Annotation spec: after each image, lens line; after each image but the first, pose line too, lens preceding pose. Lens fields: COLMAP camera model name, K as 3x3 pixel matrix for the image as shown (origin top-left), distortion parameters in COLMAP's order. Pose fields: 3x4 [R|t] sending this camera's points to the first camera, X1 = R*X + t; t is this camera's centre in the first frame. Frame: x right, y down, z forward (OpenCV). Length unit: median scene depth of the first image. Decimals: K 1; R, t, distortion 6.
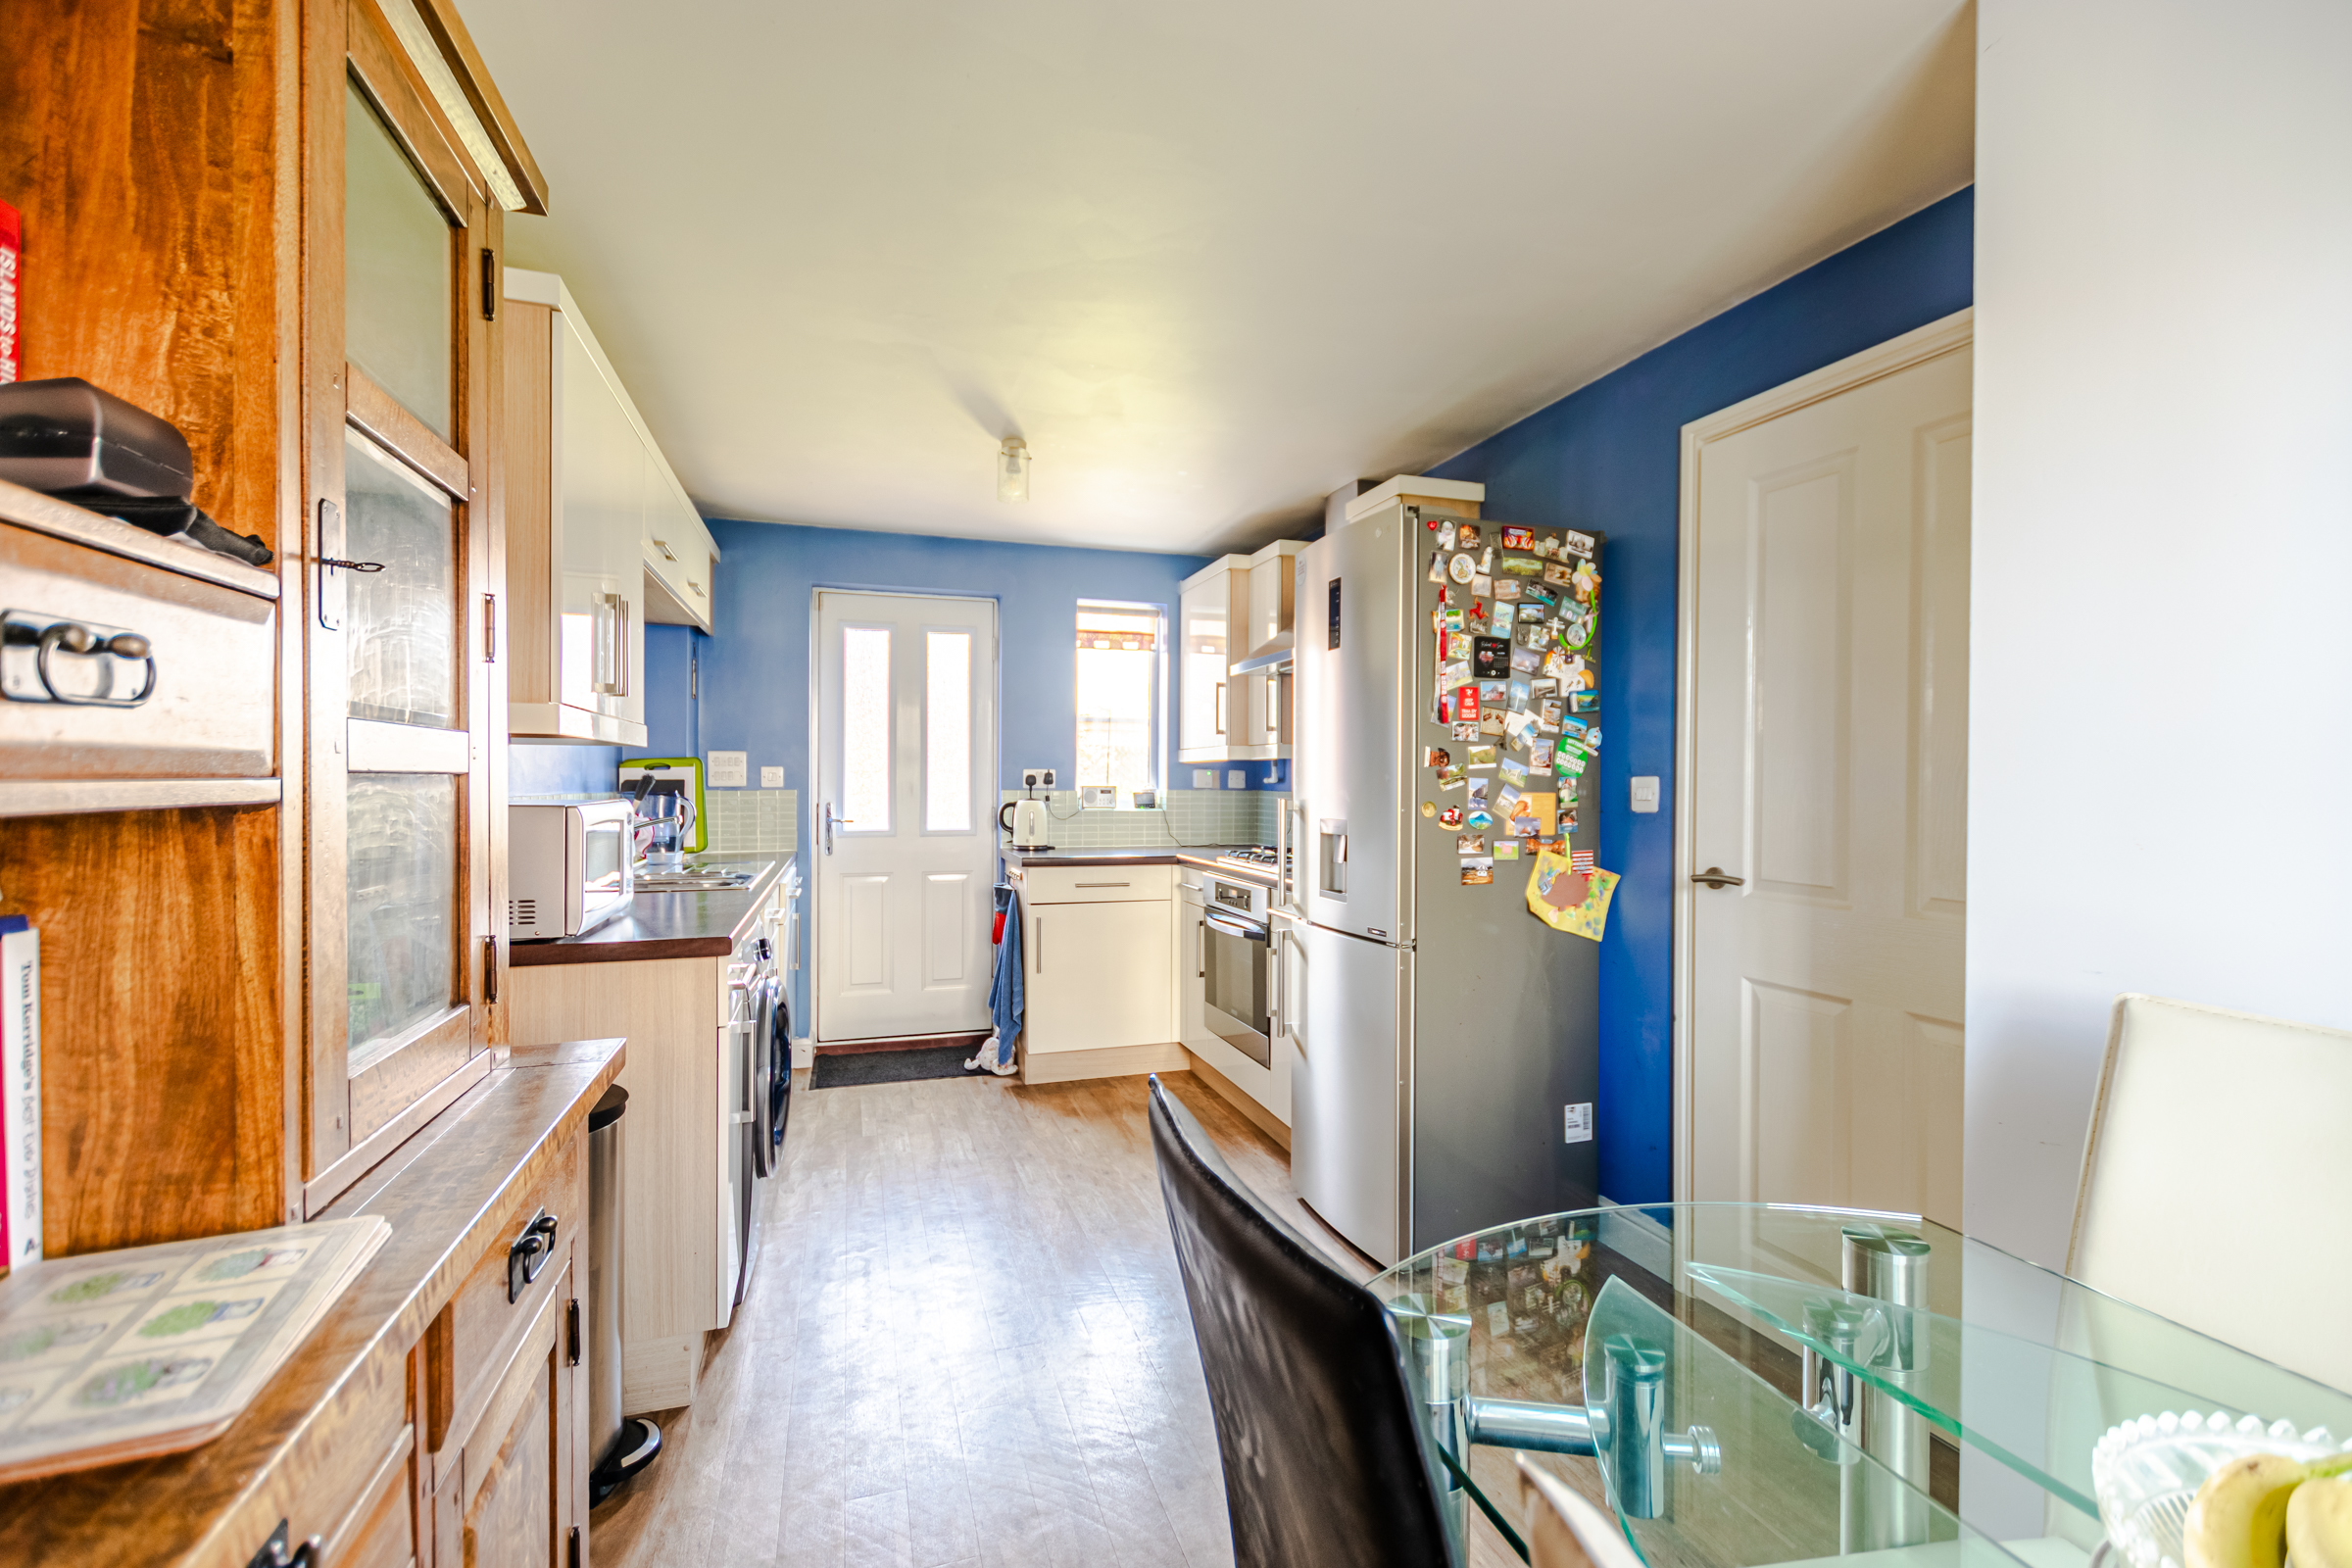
lens RADIAL K [[1016.7, 0, 1202.0], [0, 1016.7, 790.3], [0, 0, 1]] dist [0.000296, -0.000084]
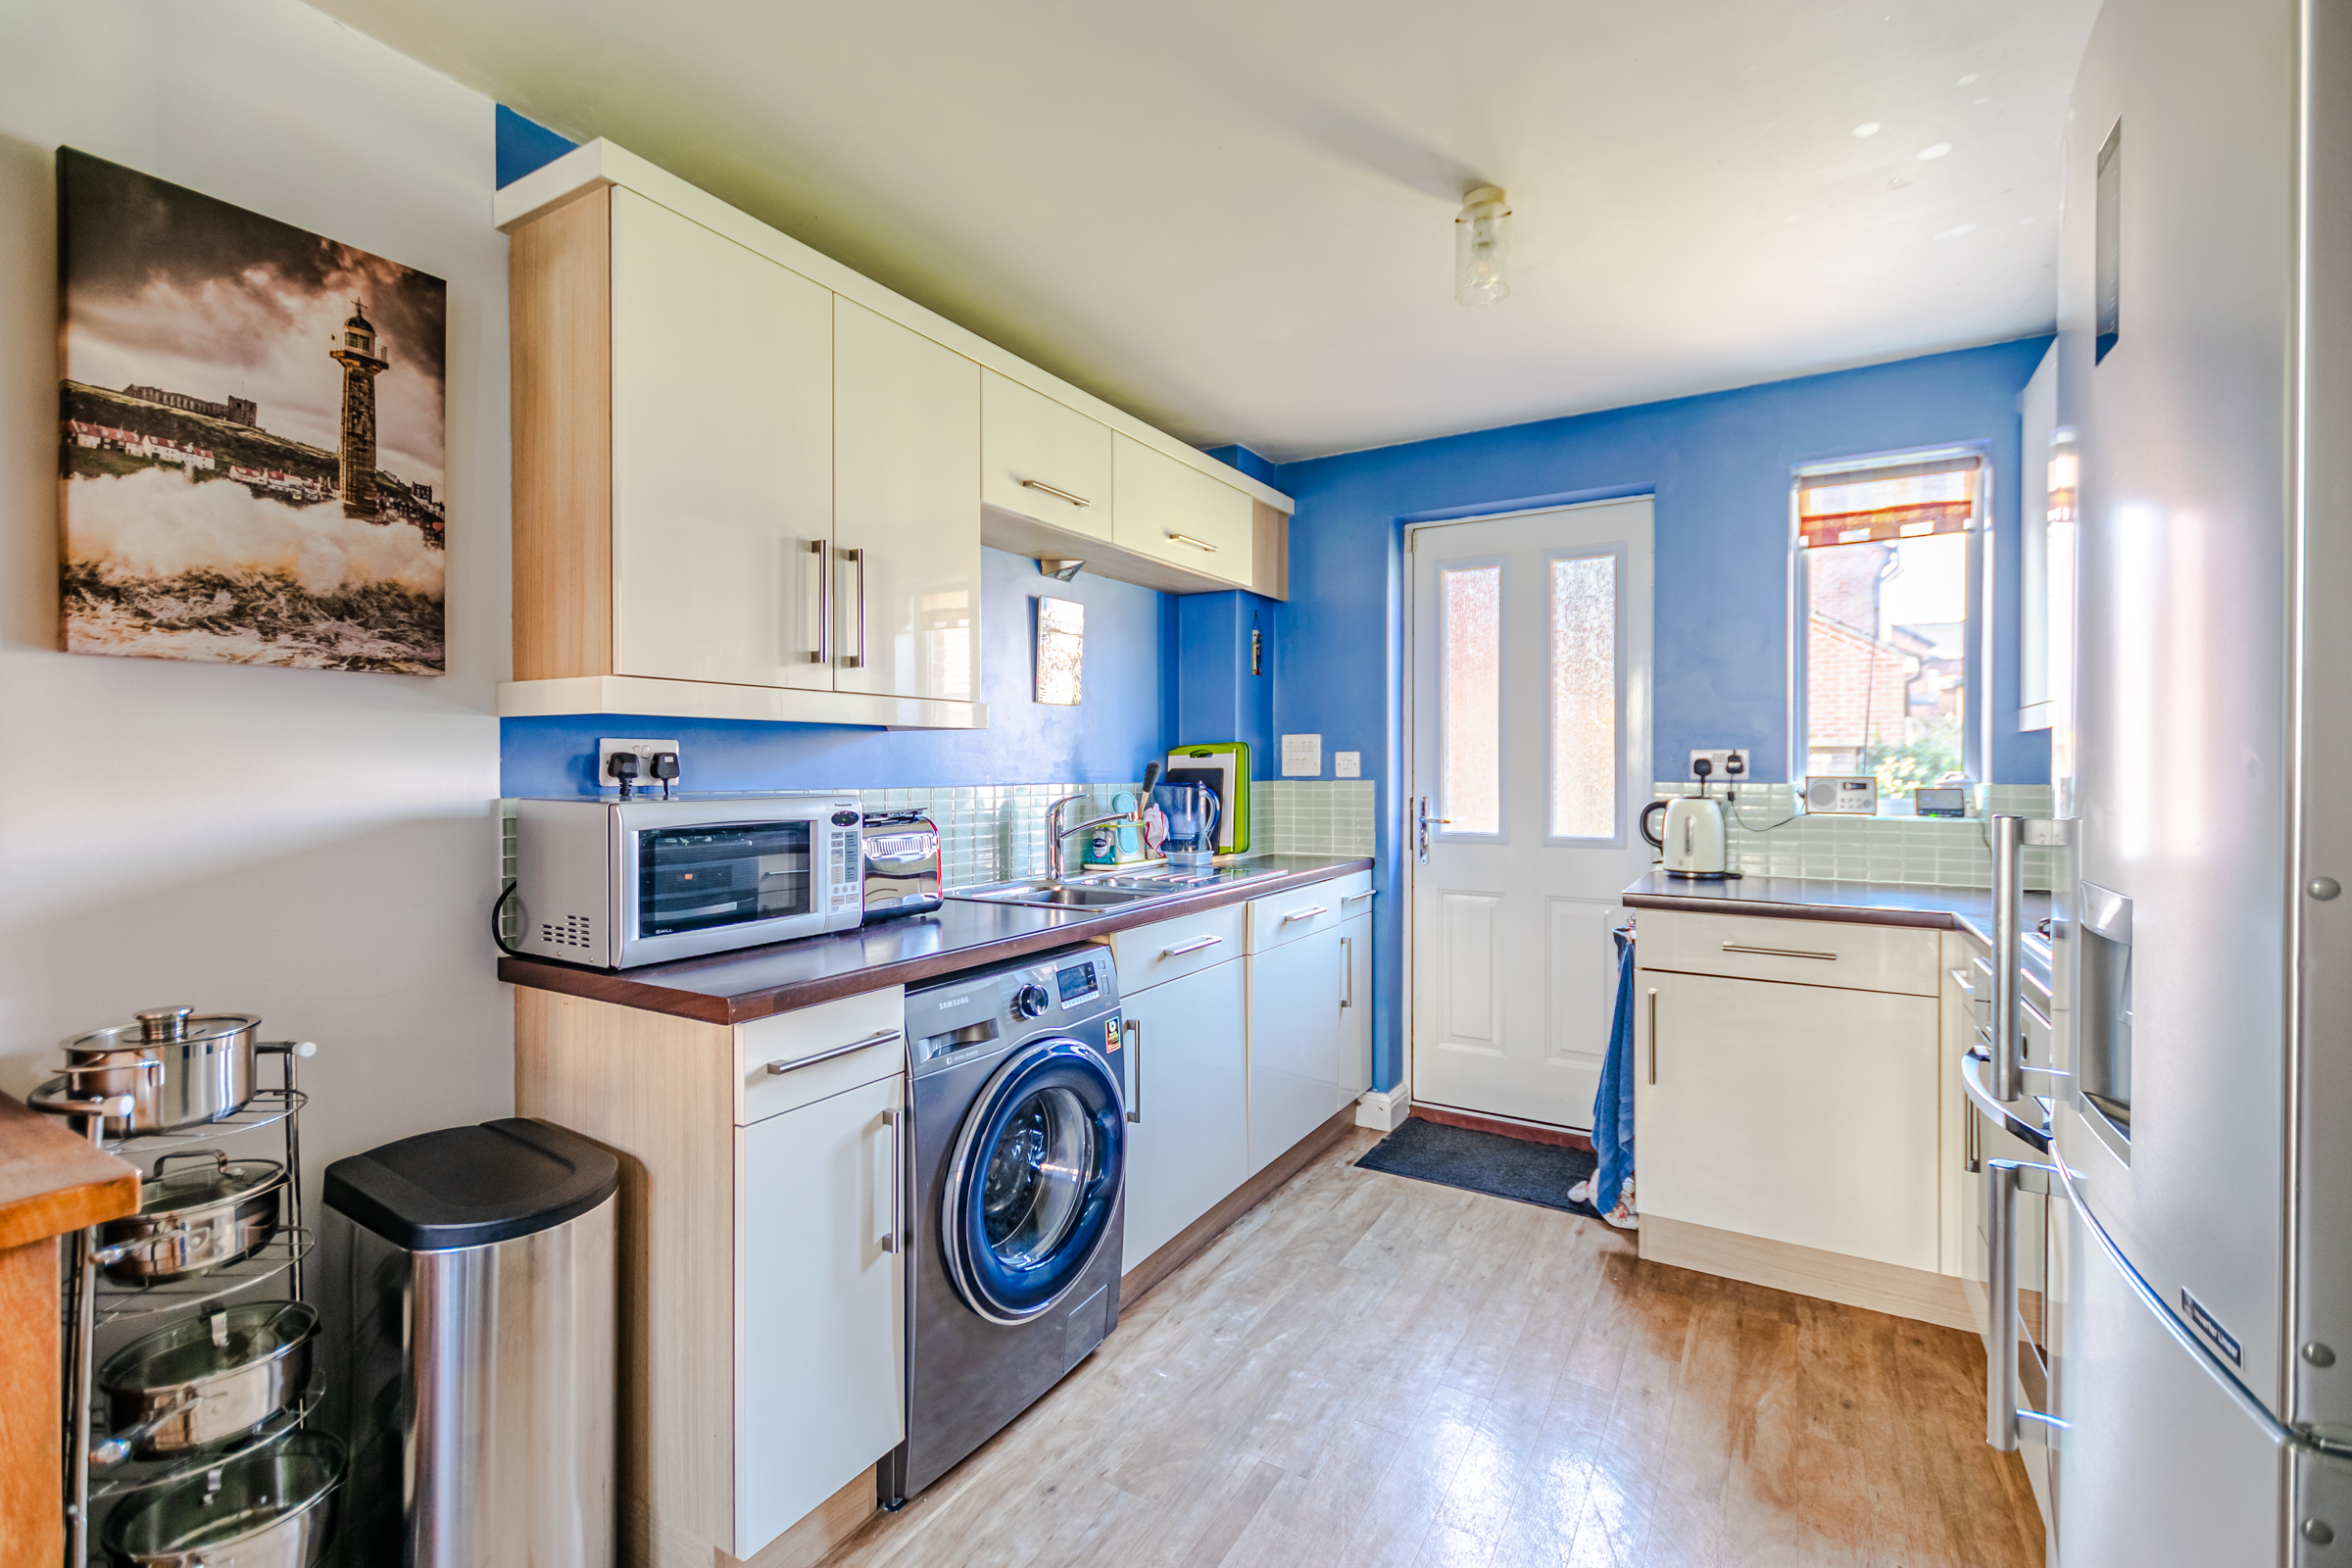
lens RADIAL K [[1021.3, 0, 1170.7], [0, 1021.3, 773.6], [0, 0, 1]] dist [0.000095, -0.000285]
pose [[0.640898, 0.000973, -0.767625, 0.117406], [-0.004683, 0.999986, -0.002642, -0.002935], [0.767611, 0.005288, 0.640894, 0.366835]]
